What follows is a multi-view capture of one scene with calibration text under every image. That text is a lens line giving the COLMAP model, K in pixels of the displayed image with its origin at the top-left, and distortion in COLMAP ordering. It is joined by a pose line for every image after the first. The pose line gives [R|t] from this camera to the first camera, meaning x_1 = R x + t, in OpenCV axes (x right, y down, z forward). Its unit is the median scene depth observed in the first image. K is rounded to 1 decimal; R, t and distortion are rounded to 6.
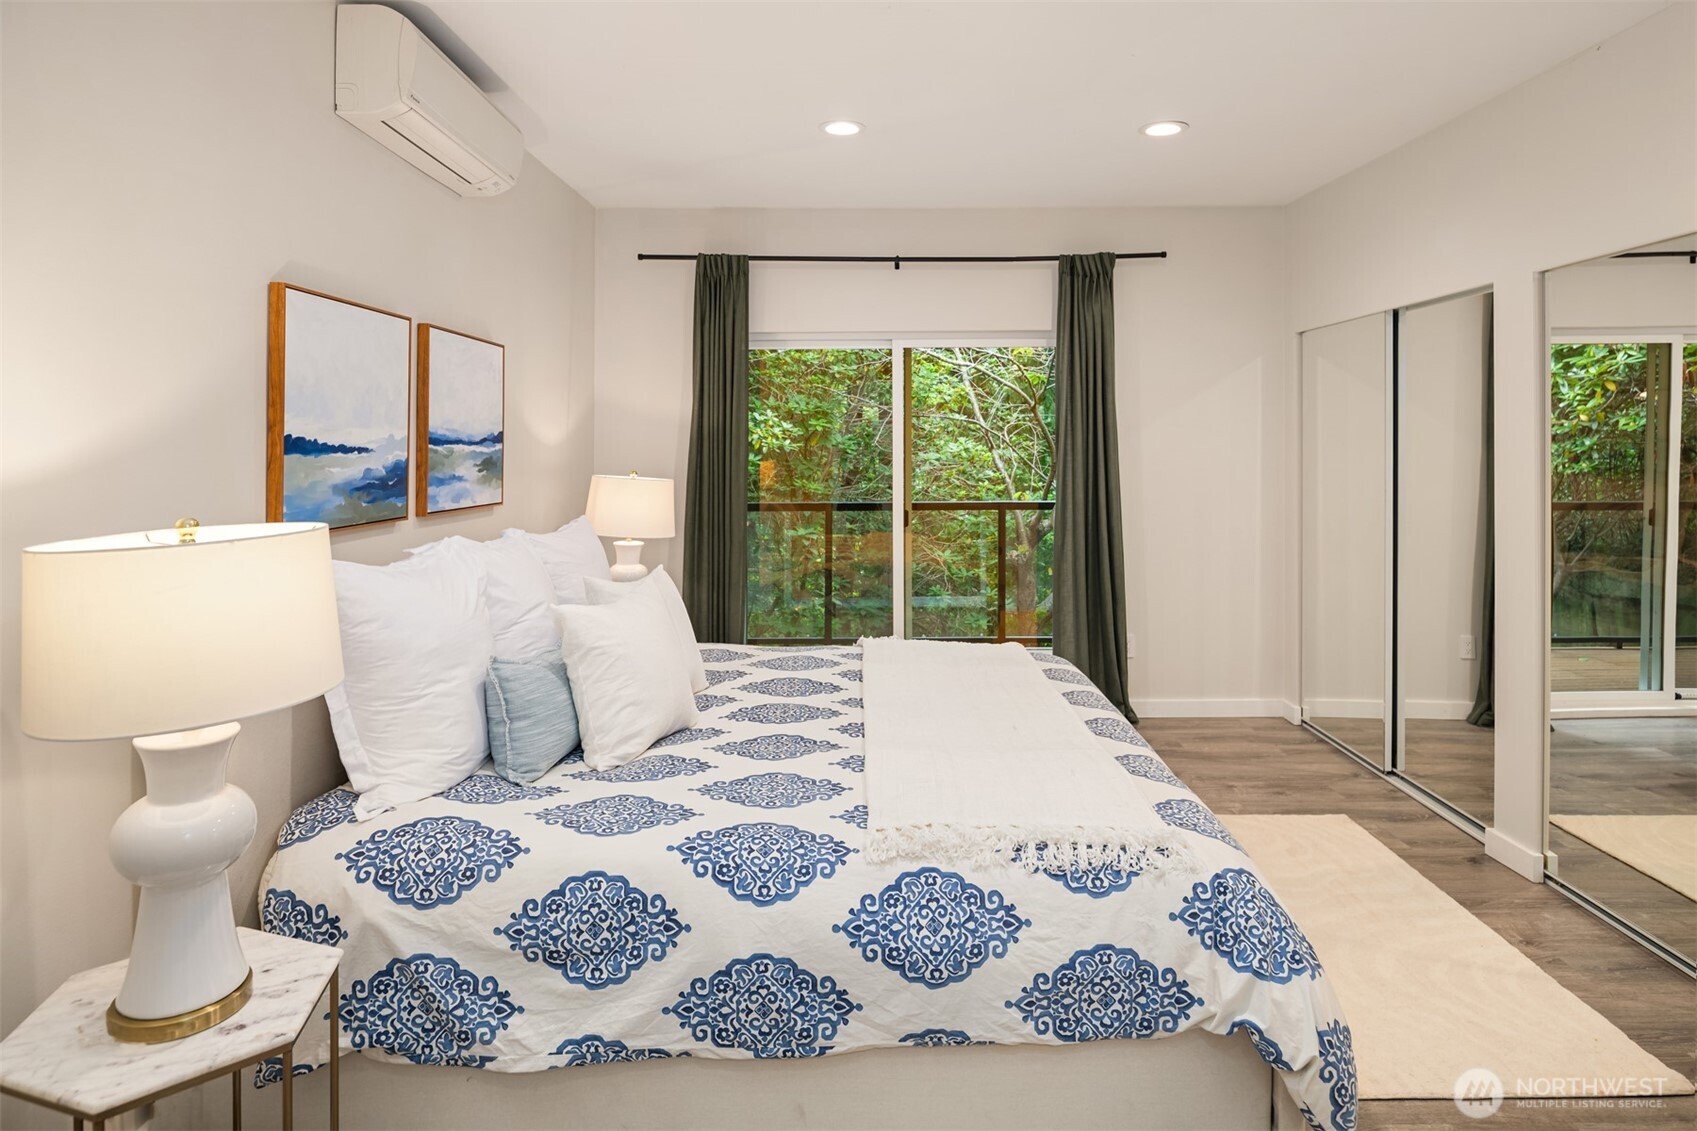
lens RADIAL K [[914.3, 0, 867.5], [0, 914.3, 430.1], [0, 0, 1]] dist [-0.002826, -0.002305]
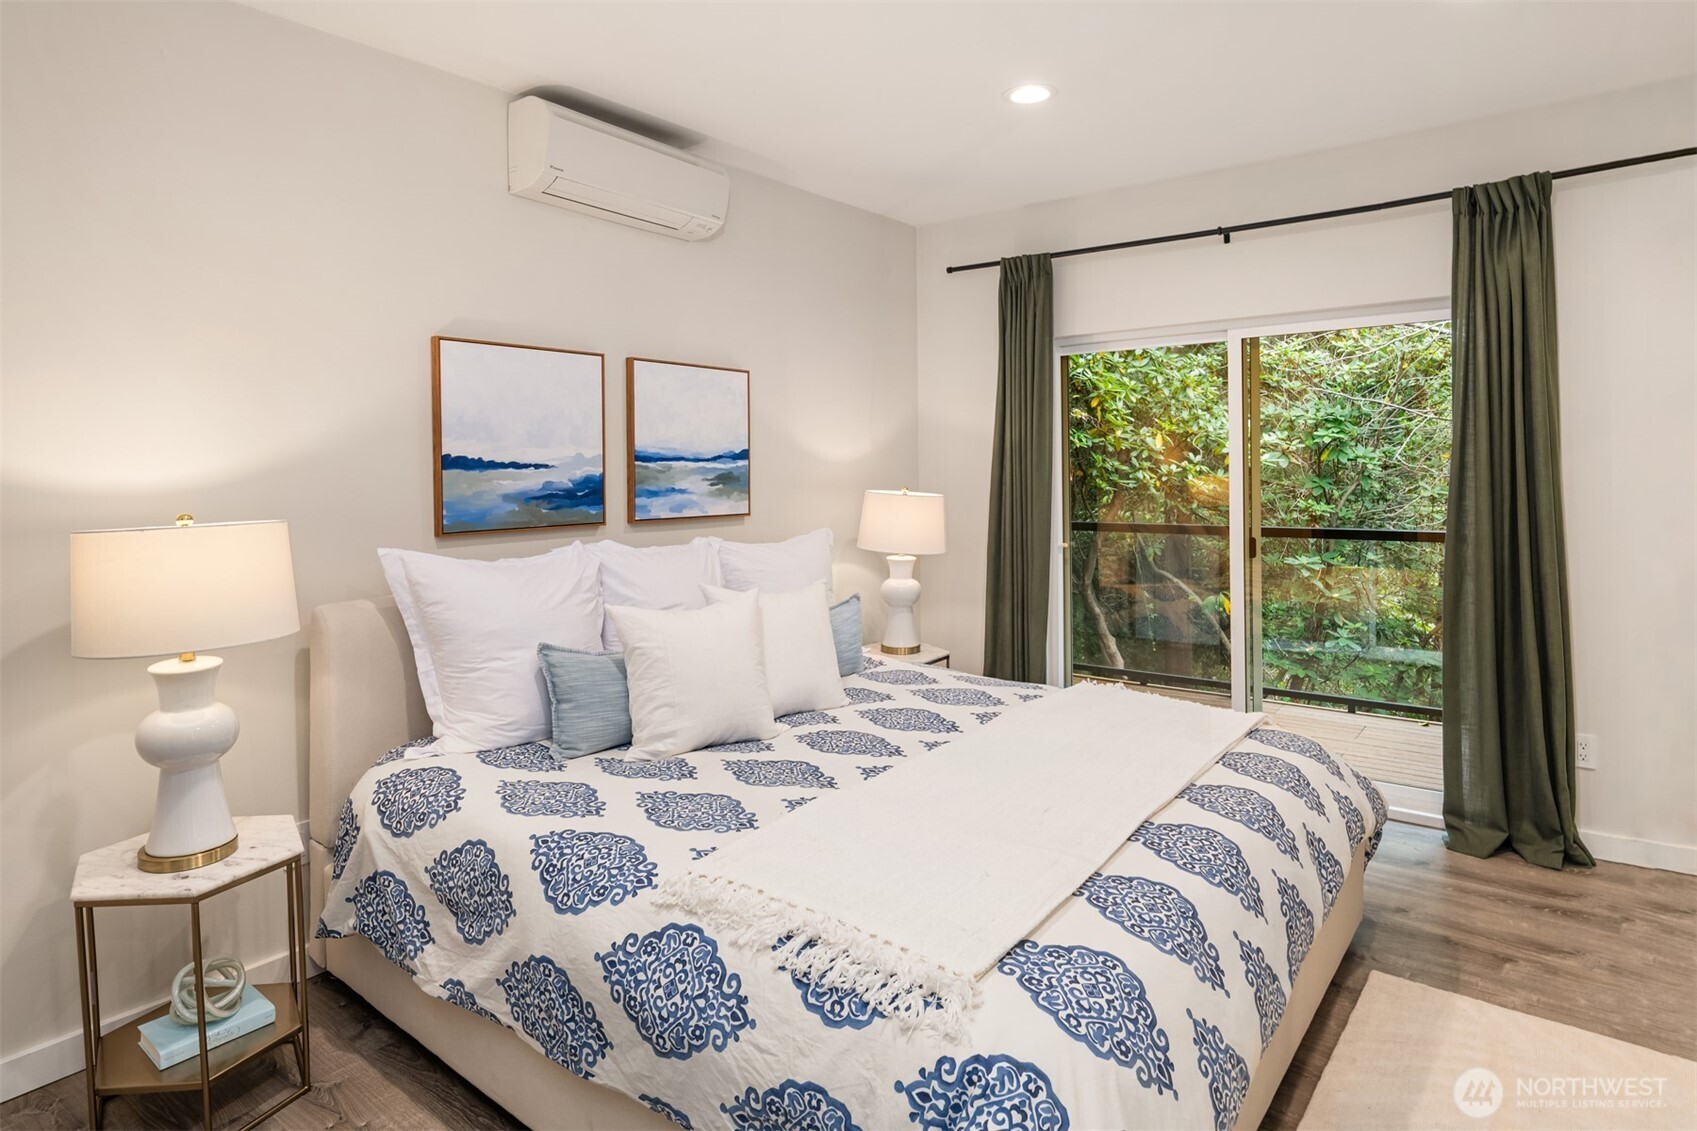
lens RADIAL K [[920.8, 0, 860.0], [0, 920.8, 472.4], [0, 0, 1]] dist [-0.002970, -0.003725]
pose [[0.797622, -0.001157, -0.603157, 0.670087], [0.017641, 0.999615, 0.021411, 0.014445], [0.602900, -0.027718, 0.797335, 0.350369]]
